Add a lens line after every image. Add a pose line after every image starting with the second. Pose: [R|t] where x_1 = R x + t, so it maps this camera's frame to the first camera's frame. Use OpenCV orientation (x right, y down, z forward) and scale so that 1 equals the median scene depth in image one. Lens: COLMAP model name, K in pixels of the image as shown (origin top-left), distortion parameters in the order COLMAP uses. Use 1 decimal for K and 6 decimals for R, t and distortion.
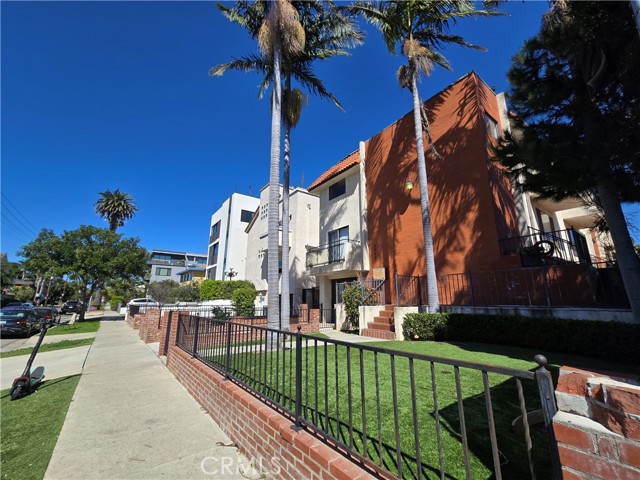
lens RADIAL K [[263.1, 0, 323.3], [0, 263.1, 239.3], [0, 0, 1]] dist [0.000513, 0.000279]
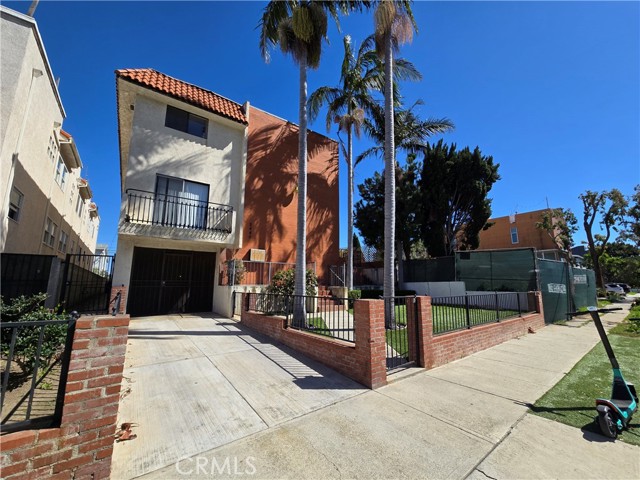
lens RADIAL K [[263.1, 0, 323.3], [0, 263.1, 239.3], [0, 0, 1]] dist [0.000513, 0.000279]
pose [[0.010822, 0.180419, 0.983530, -0.800246], [-0.230341, 0.957586, -0.173125, 0.195227], [-0.973050, -0.224674, 0.051921, 0.809534]]
